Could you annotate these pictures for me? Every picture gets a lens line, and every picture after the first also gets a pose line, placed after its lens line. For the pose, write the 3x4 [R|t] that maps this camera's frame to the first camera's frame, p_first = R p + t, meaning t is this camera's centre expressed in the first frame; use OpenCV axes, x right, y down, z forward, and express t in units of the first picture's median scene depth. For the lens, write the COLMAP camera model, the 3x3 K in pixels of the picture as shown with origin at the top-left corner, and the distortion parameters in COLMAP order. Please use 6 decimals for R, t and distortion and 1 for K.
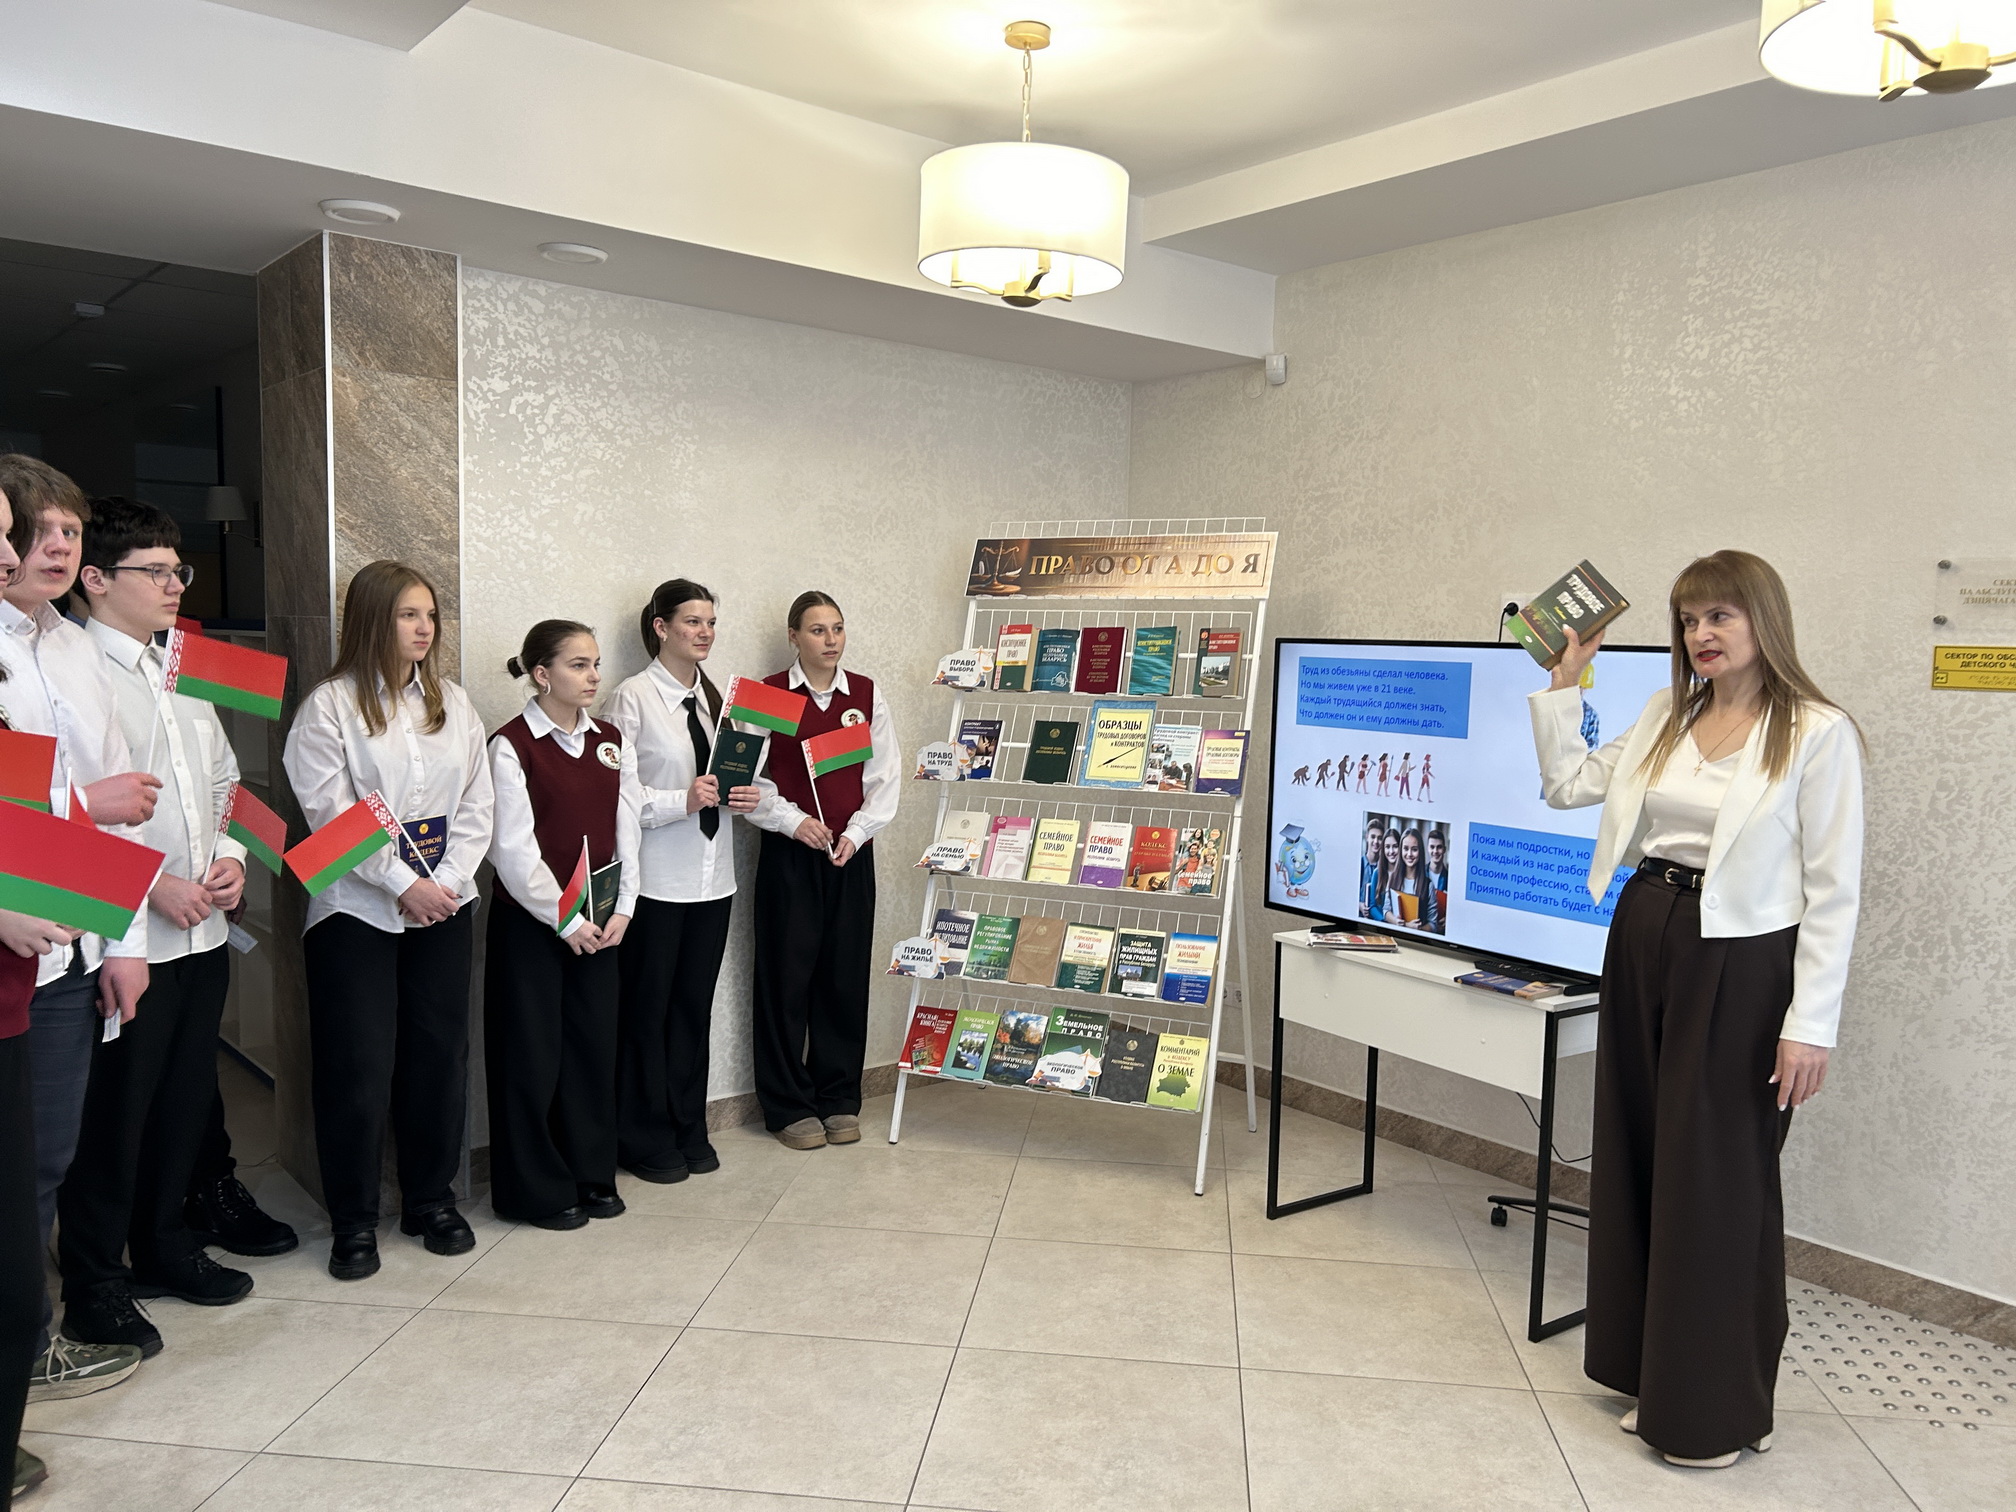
lens RADIAL K [[1526.5, 0, 1023.0], [0, 1526.5, 769.2], [0, 0, 1]] dist [0.062737, -0.070993]
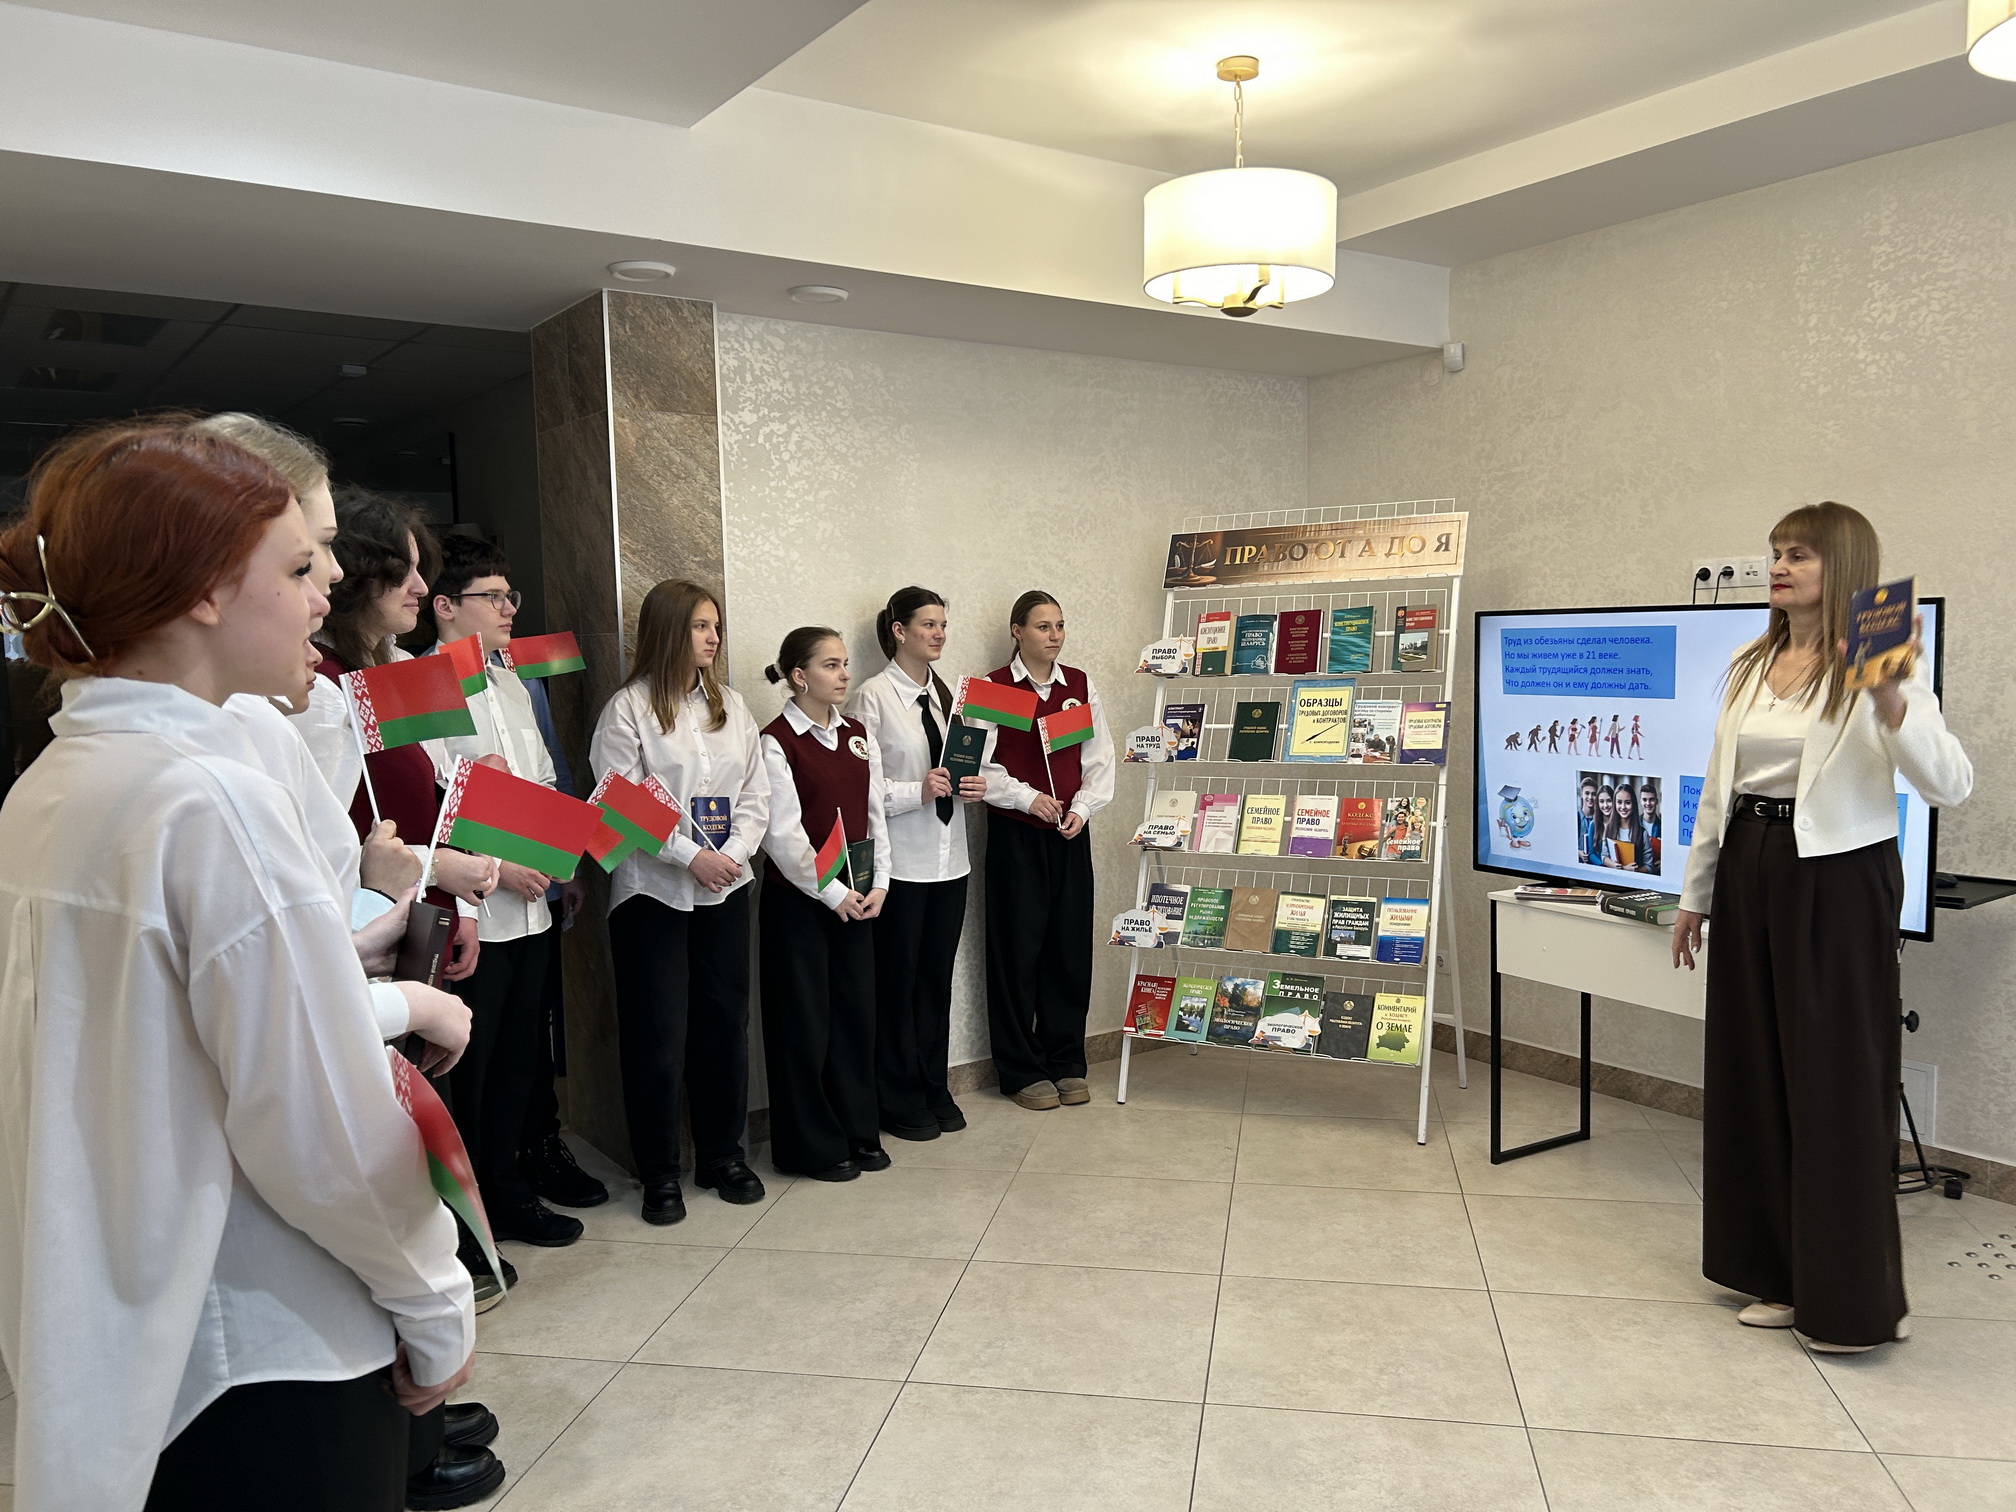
lens RADIAL K [[1526.5, 0, 1023.6], [0, 1526.5, 760.4], [0, 0, 1]] dist [0.062737, -0.070993]
pose [[0.995996, -0.039701, -0.080098, -0.062027], [0.039147, 0.999198, -0.008478, 0.012523], [0.080370, 0.005309, 0.996751, -0.074129]]
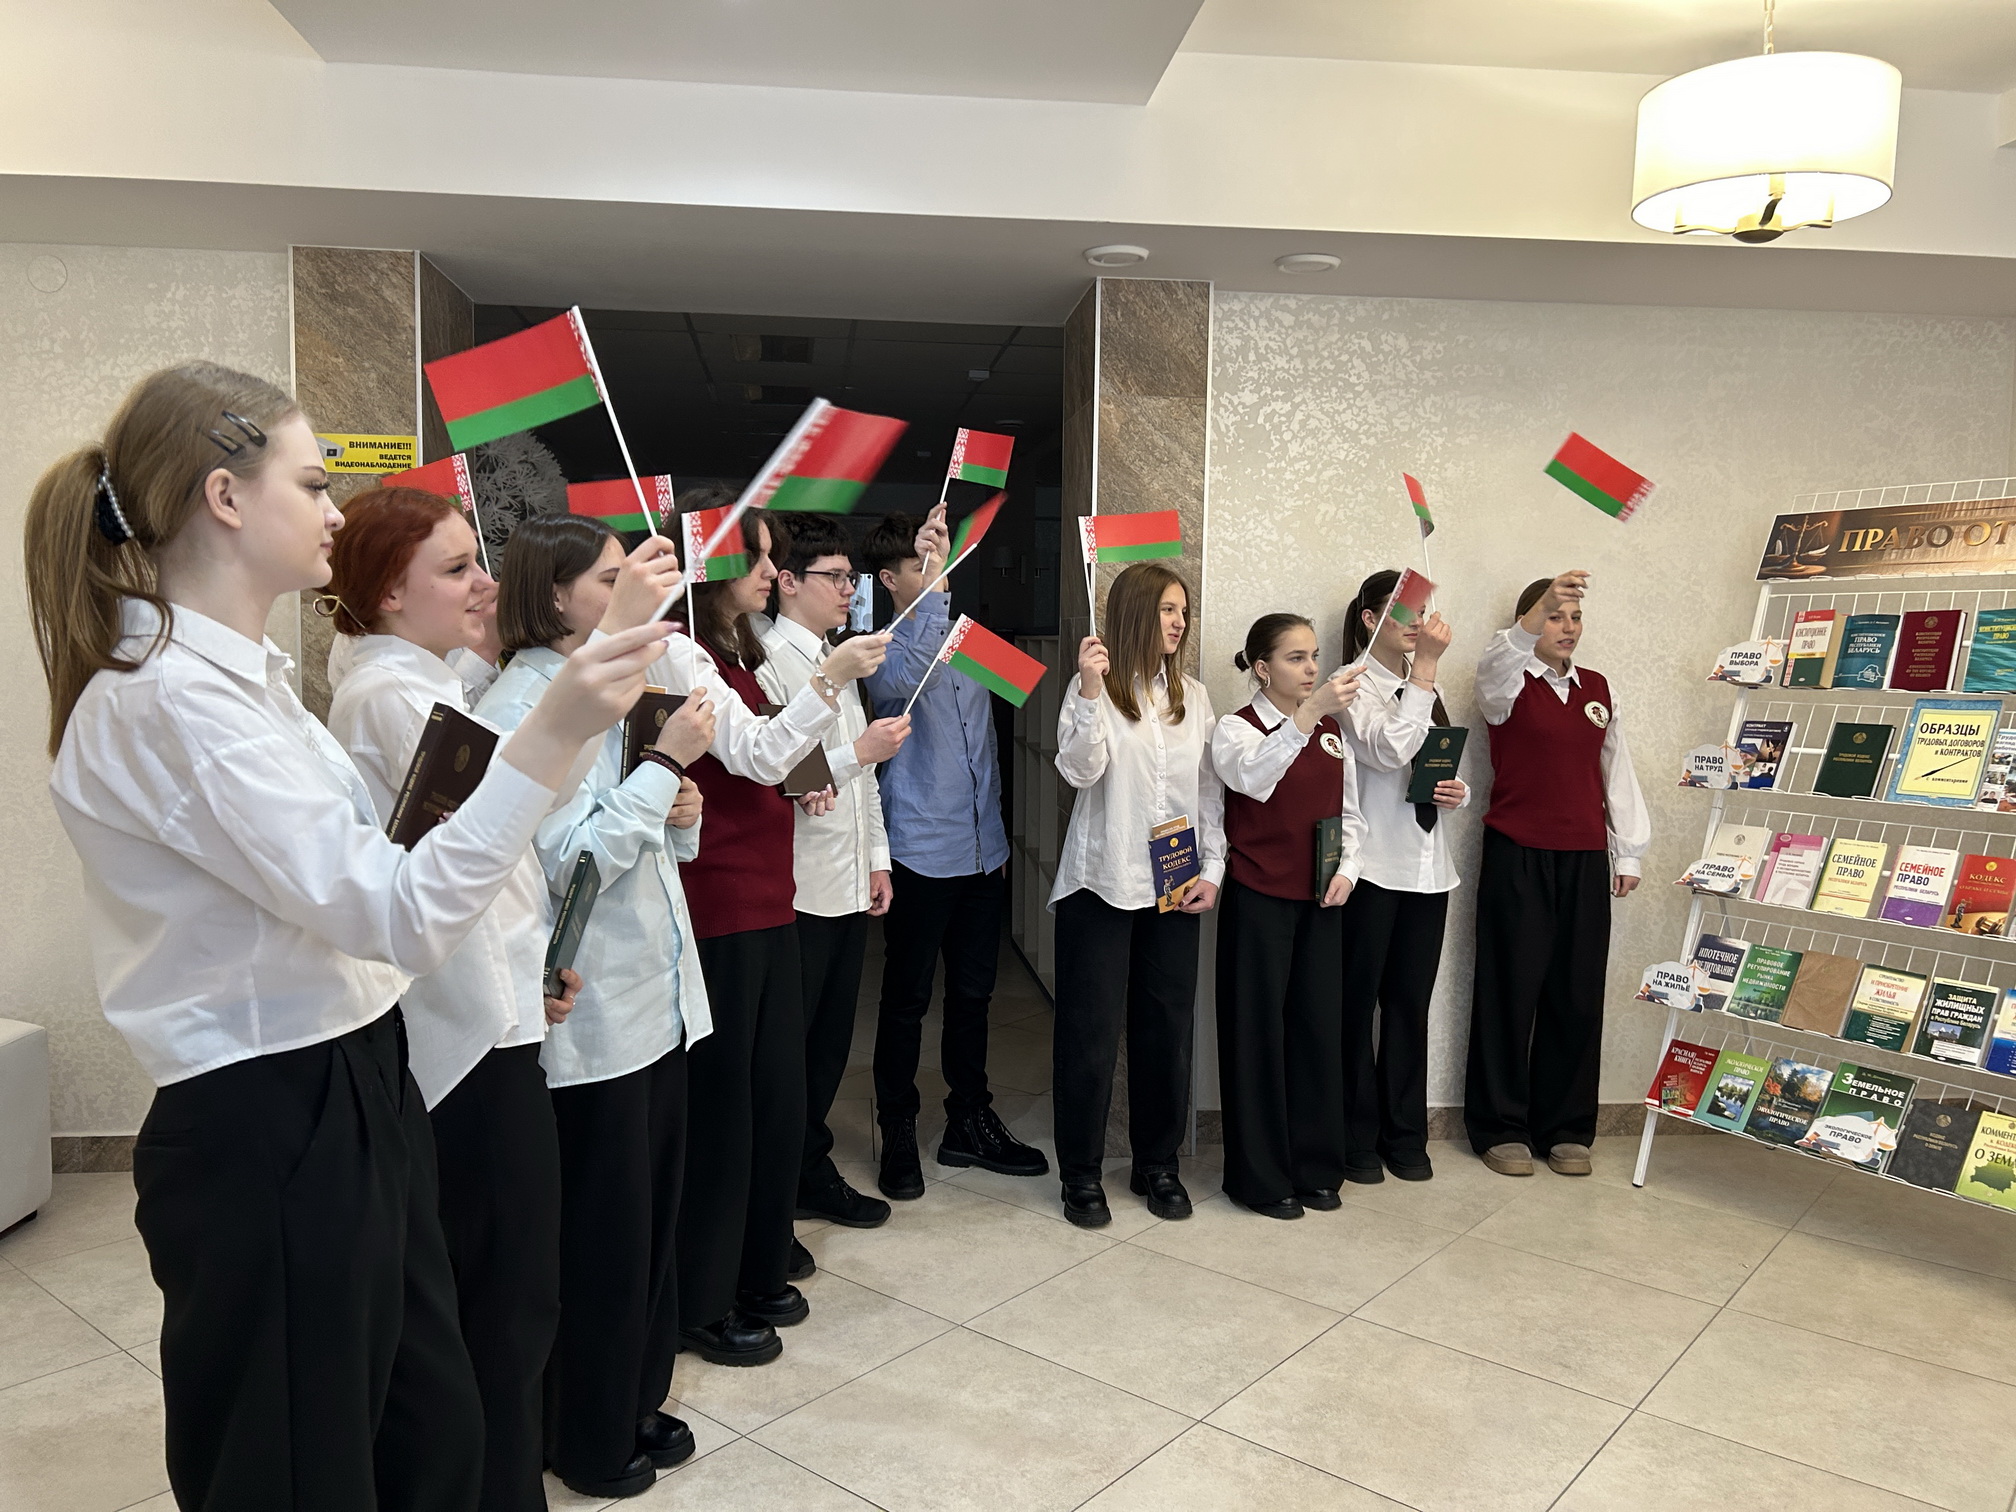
lens RADIAL K [[1526.5, 0, 988.1], [0, 1526.5, 750.3], [0, 0, 1]] dist [0.062737, -0.070993]
pose [[0.830336, 0.028436, -0.556536, 0.105042], [-0.041230, 0.999095, -0.010465, 0.012920], [0.555735, 0.031636, 0.830757, 0.023020]]
